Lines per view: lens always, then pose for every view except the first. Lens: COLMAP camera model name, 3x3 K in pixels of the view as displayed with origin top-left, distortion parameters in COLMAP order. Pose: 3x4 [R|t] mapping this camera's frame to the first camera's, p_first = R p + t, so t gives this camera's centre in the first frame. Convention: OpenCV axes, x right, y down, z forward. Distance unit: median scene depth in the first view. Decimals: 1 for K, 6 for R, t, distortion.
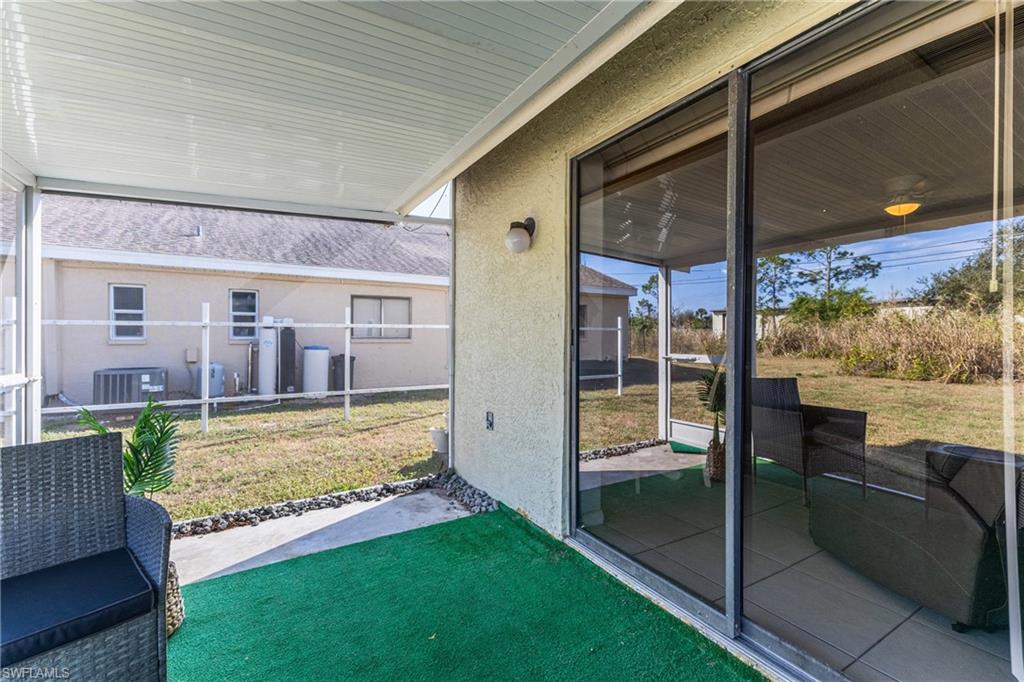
lens RADIAL K [[448.1, 0, 512.0], [0, 448.1, 341.0], [0, 0, 1]] dist [0.022407, -0.000298]
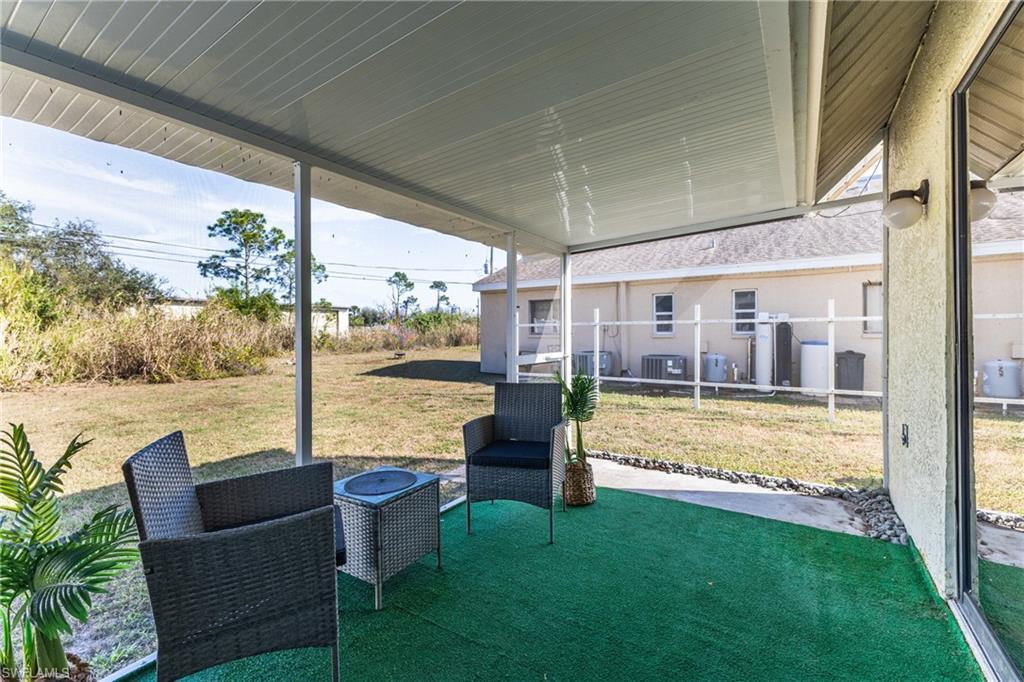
lens RADIAL K [[448.1, 0, 512.0], [0, 448.1, 341.0], [0, 0, 1]] dist [0.022407, -0.000298]
pose [[0.435079, 0.014806, -0.900271, 0.362709], [-0.003353, 0.999885, 0.014824, -0.002427], [0.900386, -0.003431, 0.435078, 0.003899]]
